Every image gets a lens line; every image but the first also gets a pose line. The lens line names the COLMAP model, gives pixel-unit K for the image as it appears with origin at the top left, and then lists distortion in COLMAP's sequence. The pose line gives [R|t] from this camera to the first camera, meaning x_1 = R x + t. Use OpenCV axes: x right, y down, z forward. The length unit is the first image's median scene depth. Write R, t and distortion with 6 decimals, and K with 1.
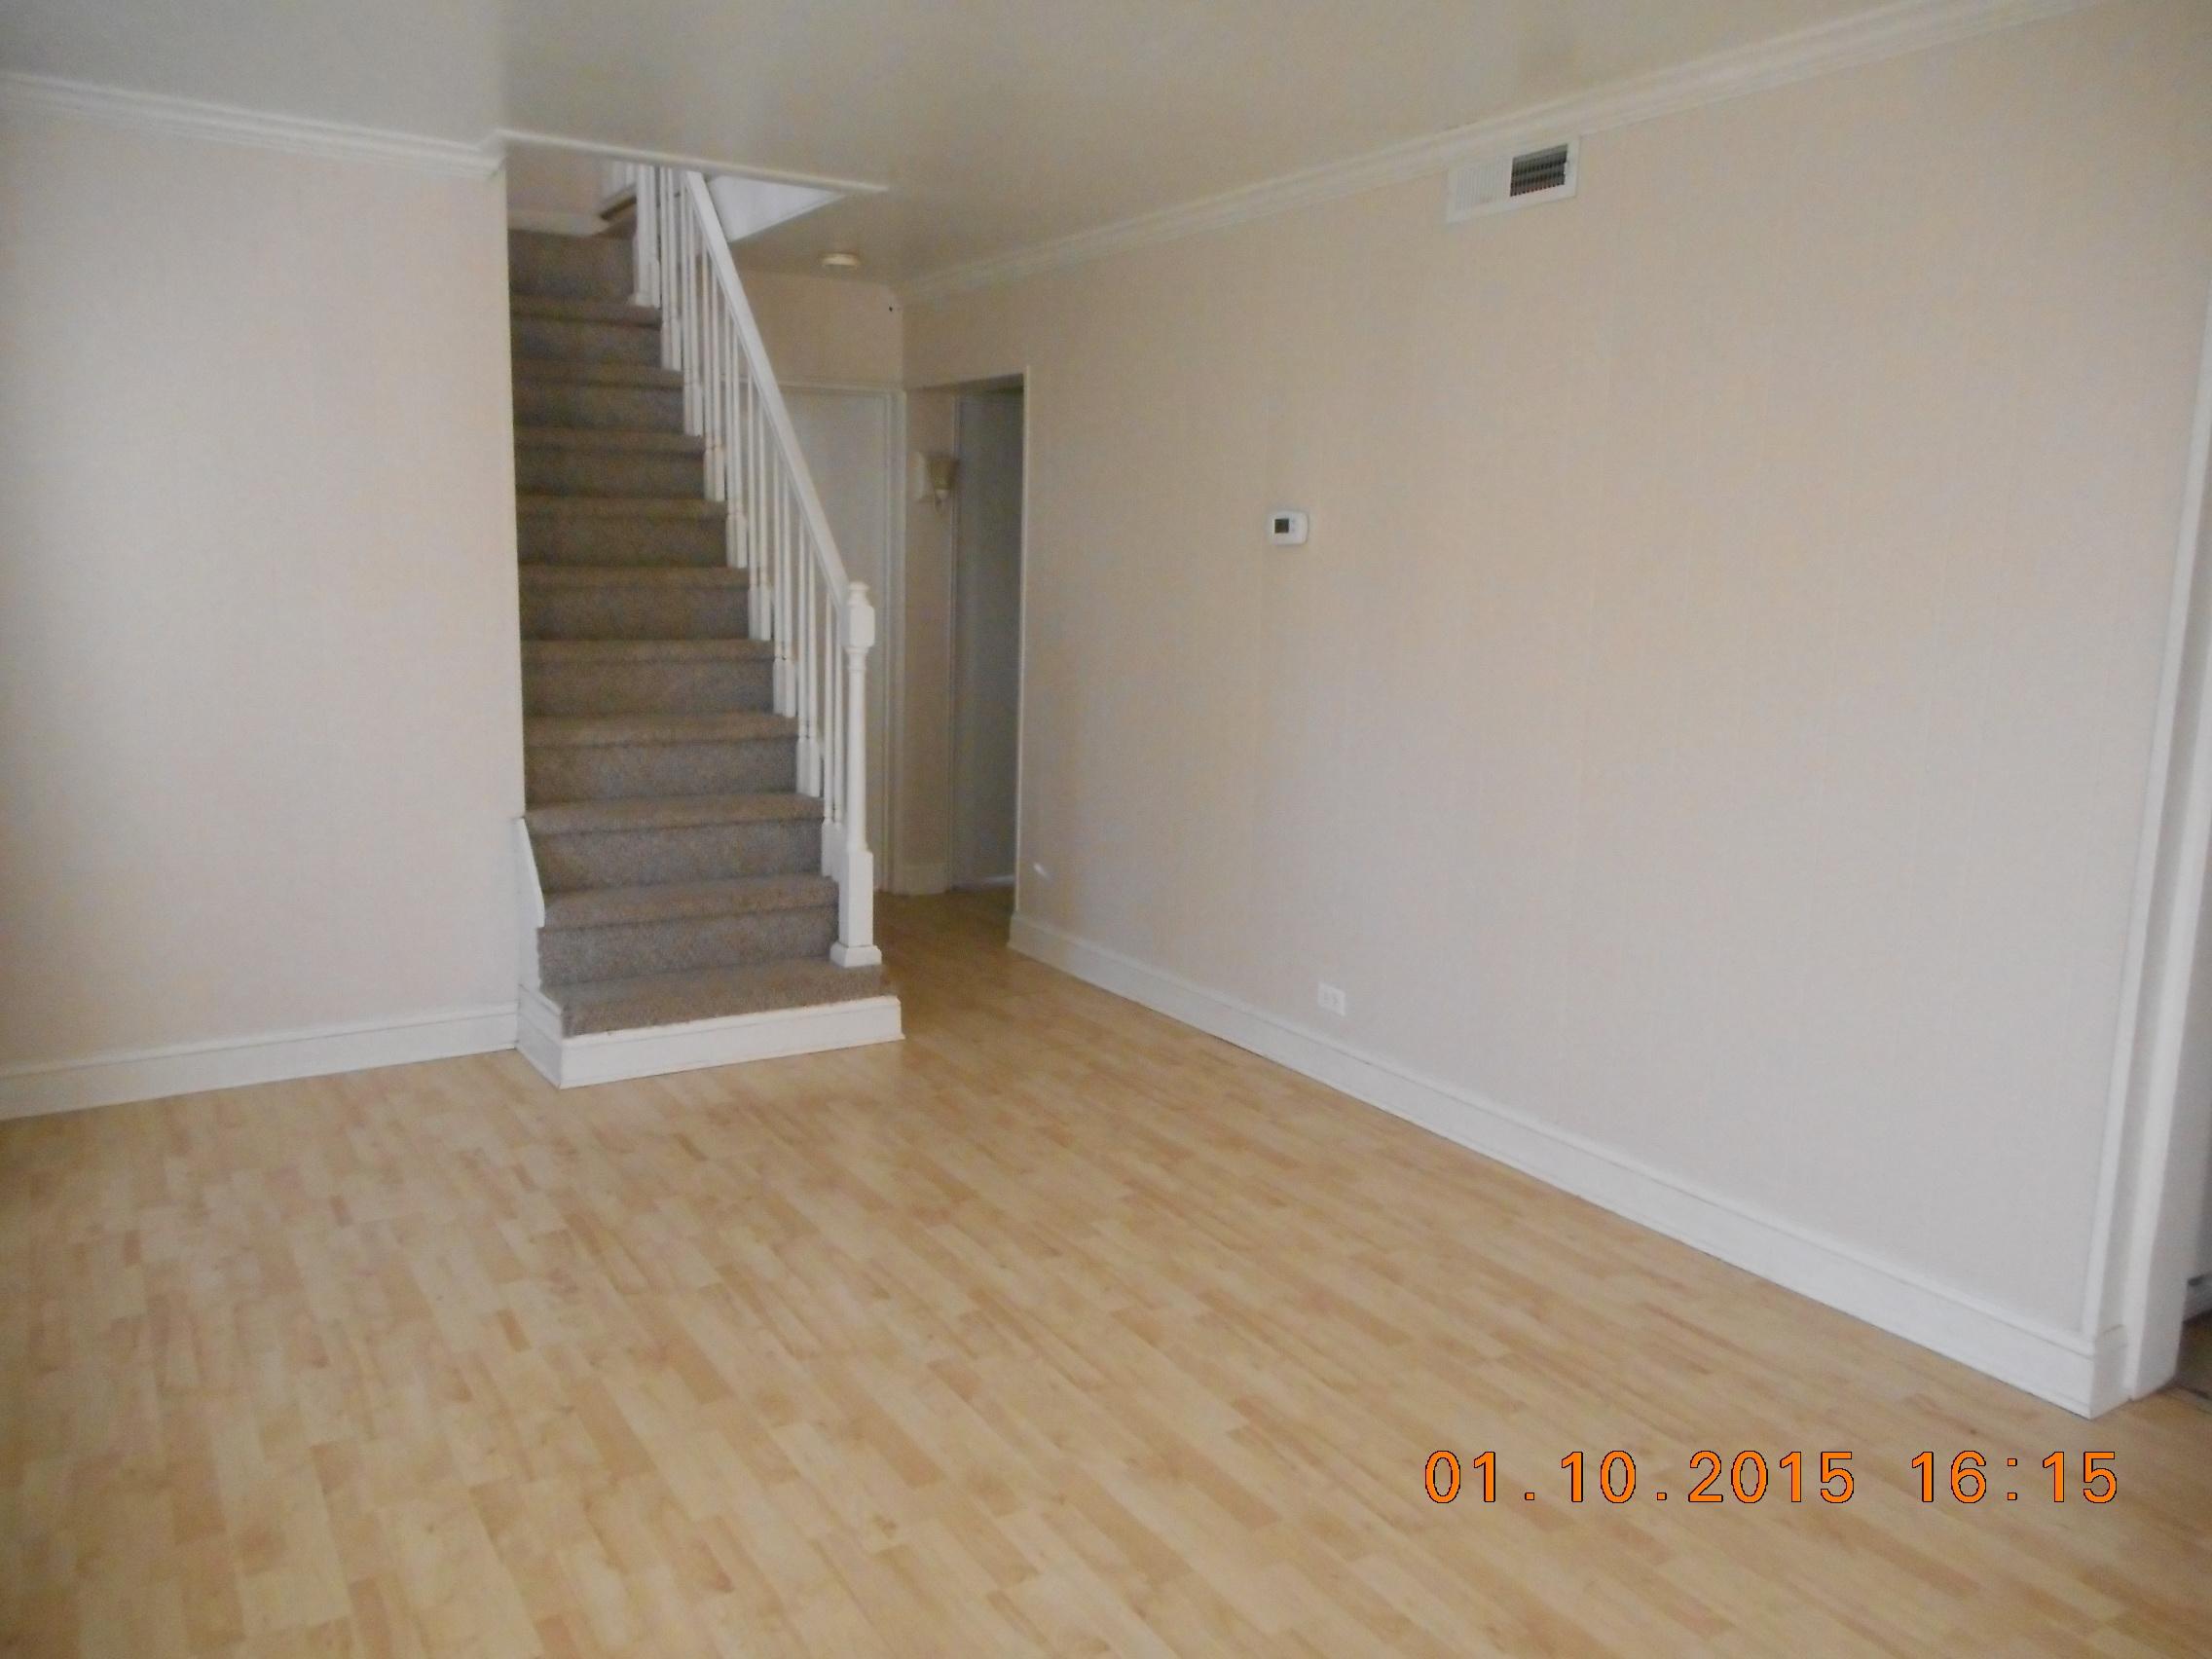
lens RADIAL K [[1674.7, 0, 1103.5], [0, 1674.7, 826.9], [0, 0, 1]] dist [-0.002639, 0.004422]
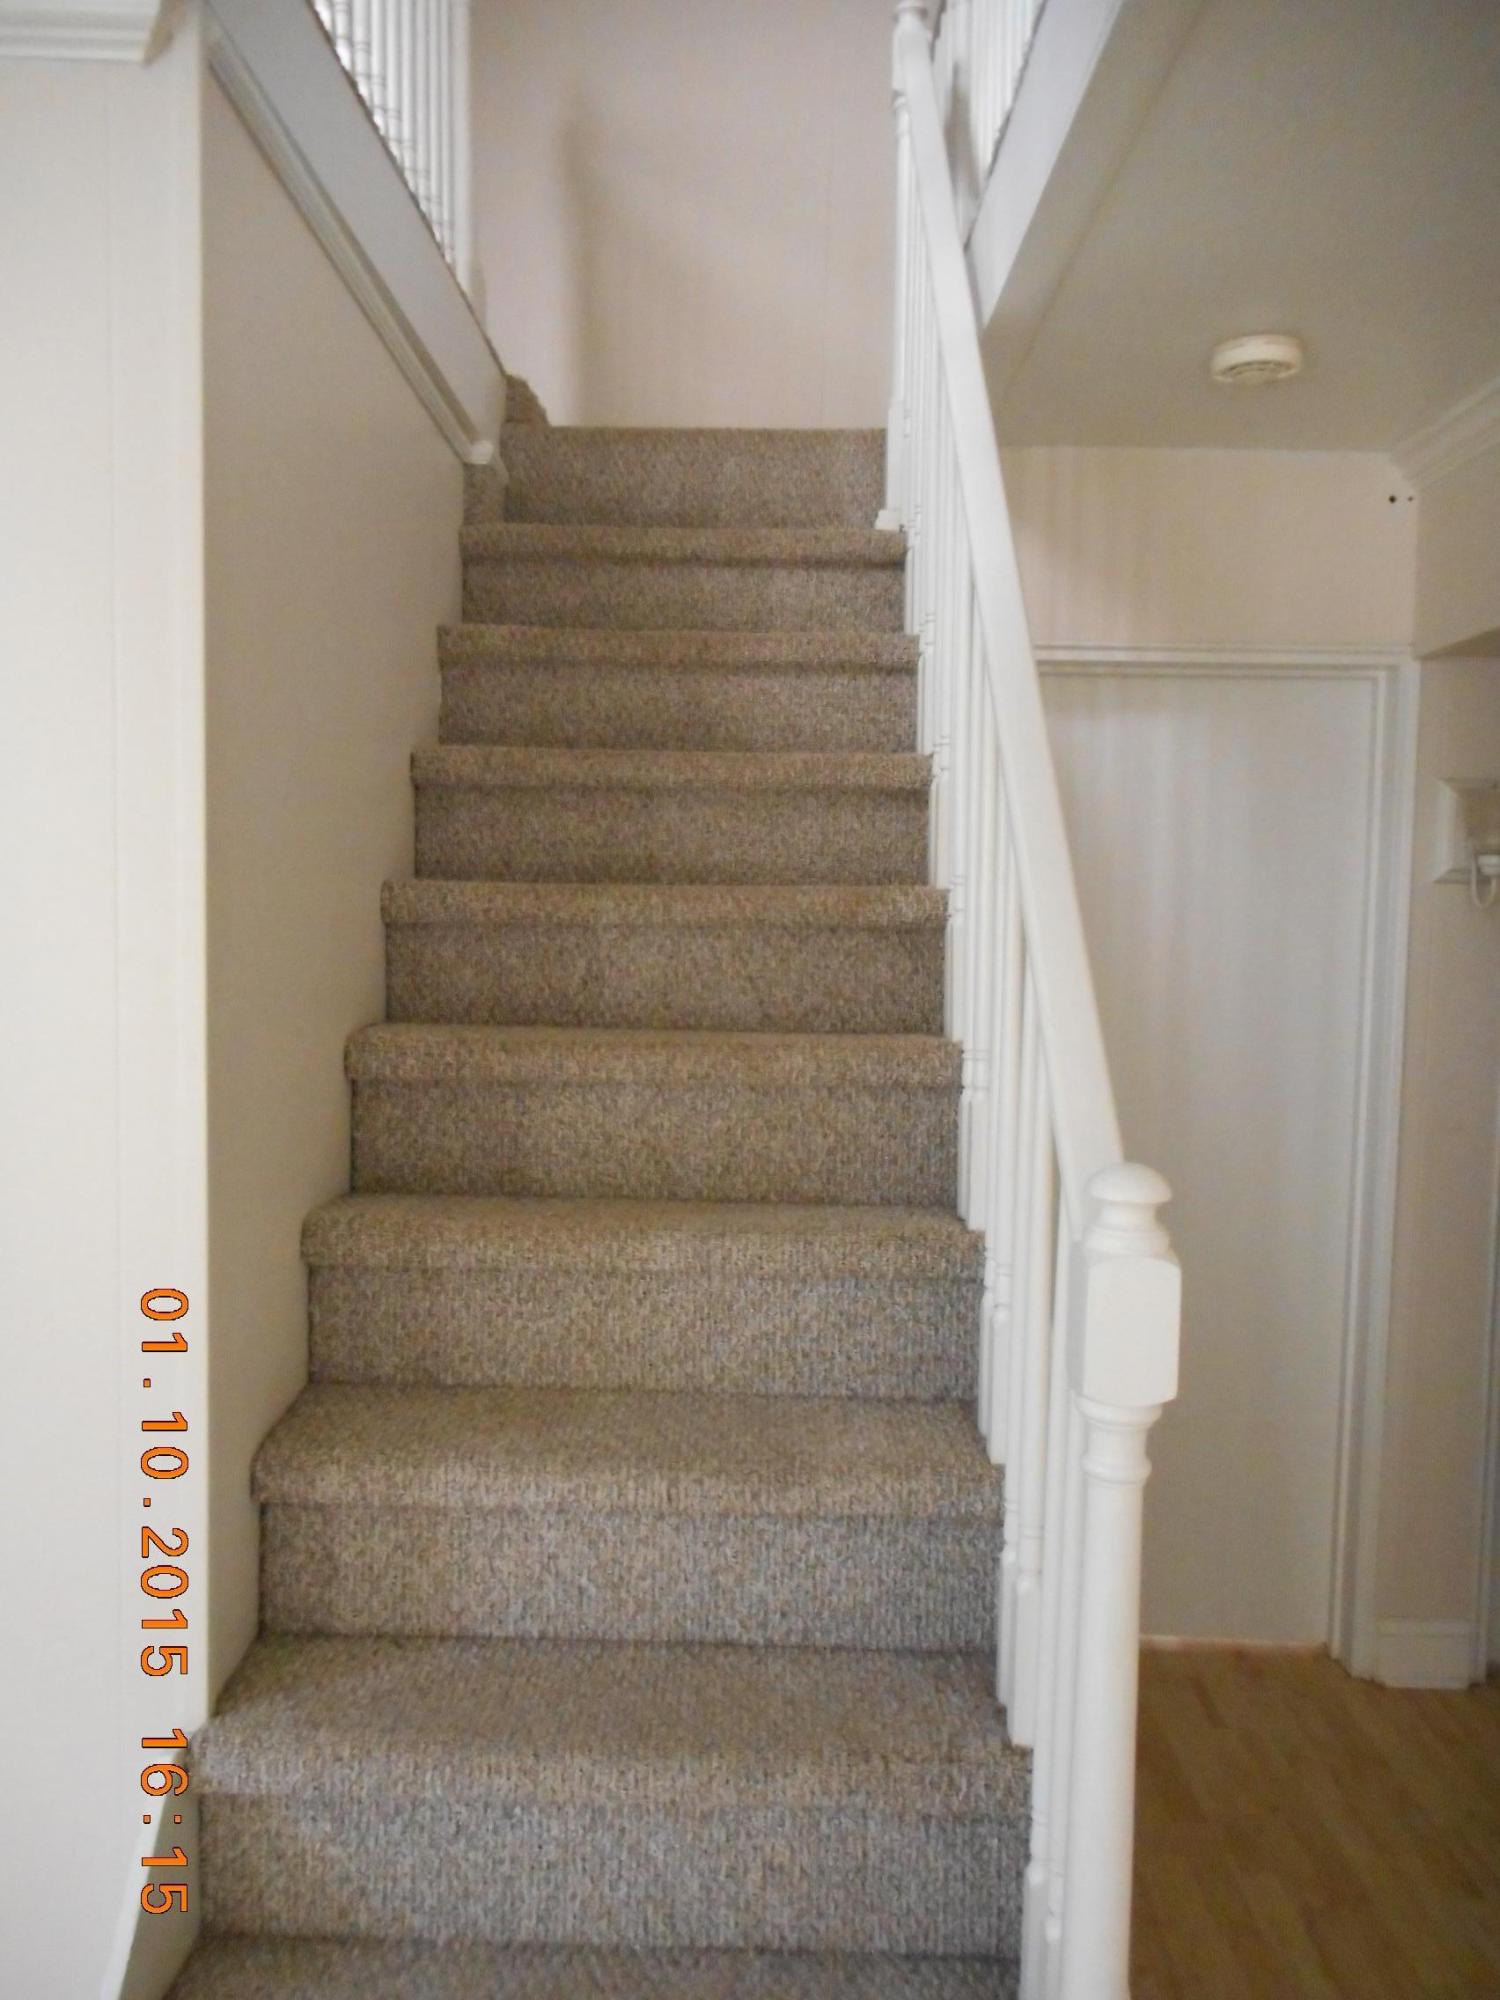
lens RADIAL K [[1514.2, 0, 749.9], [0, 1514.2, 998.5], [0, 0, 1]] dist [-0.002639, 0.004422]
pose [[0.849133, 0.024747, -0.527599, -0.055535], [-0.086196, 0.992003, -0.092197, -0.119839], [0.521099, 0.123765, 0.844475, 0.616525]]
